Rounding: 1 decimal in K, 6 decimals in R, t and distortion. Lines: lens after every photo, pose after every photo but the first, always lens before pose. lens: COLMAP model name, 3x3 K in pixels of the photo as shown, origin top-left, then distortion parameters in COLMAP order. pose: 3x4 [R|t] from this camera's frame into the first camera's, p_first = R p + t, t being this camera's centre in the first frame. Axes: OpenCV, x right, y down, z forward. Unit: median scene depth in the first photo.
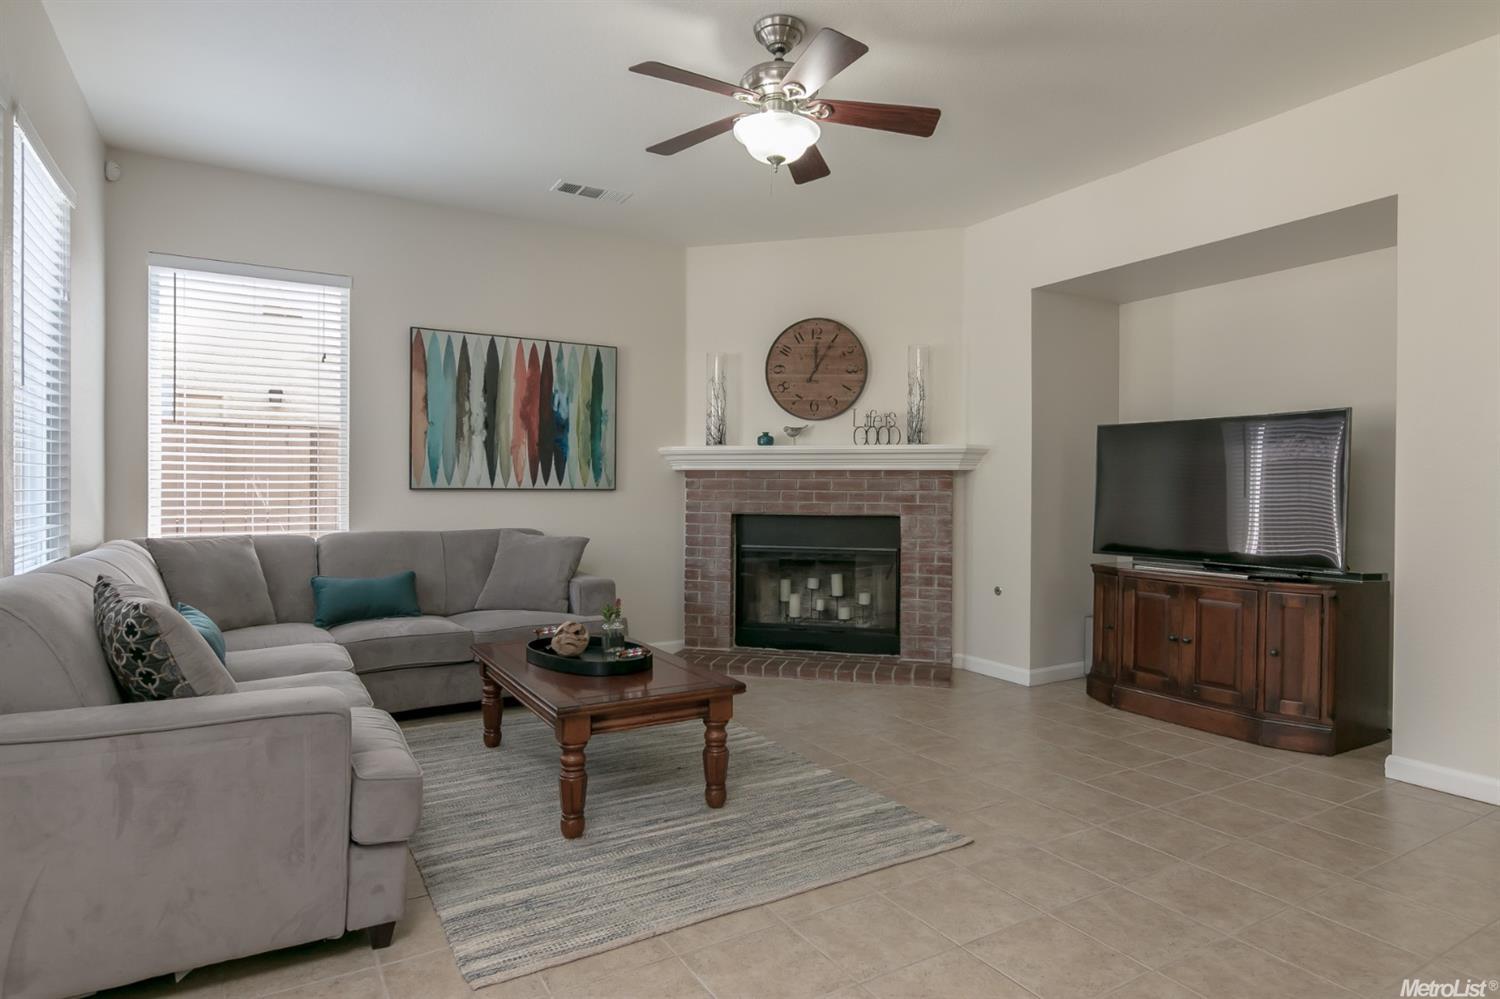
lens RADIAL K [[838.1, 0, 748.9], [0, 838.1, 496.6], [0, 0, 1]] dist [-0.012660, -0.000530]
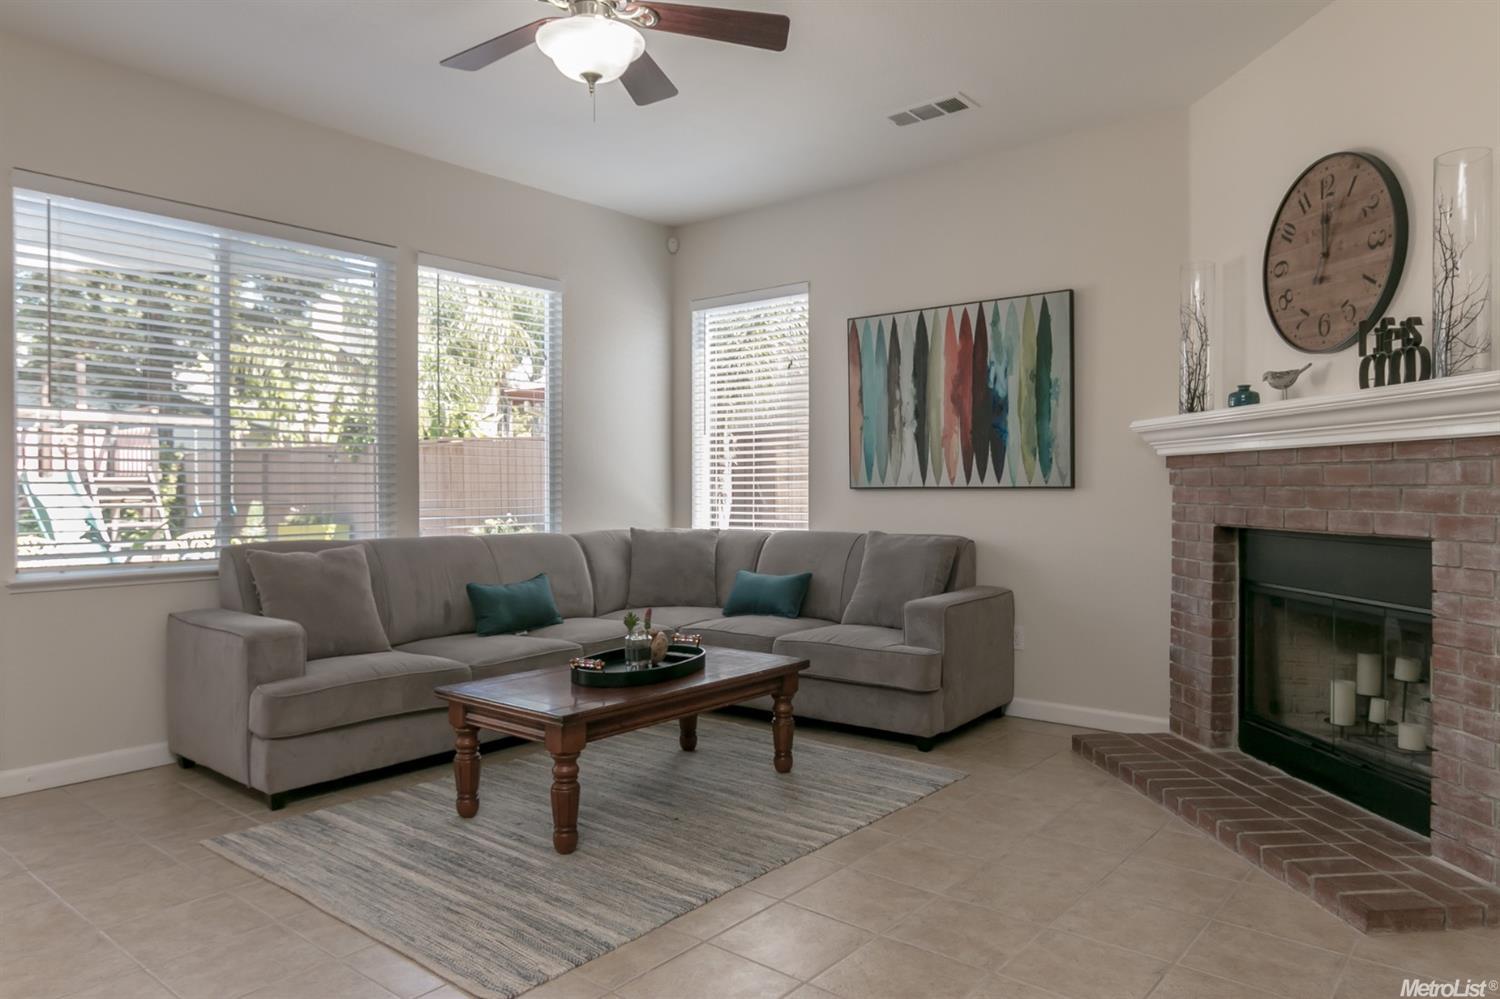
lens RADIAL K [[969.7, 0, 748.3], [0, 969.7, 500.3], [0, 0, 1]] dist [-0.000124, 0.001866]
pose [[0.340033, 0.005430, -0.940398, 0.565958], [-0.003448, 0.999984, 0.004527, -0.000071], [0.940407, 0.001703, 0.340046, 0.486955]]
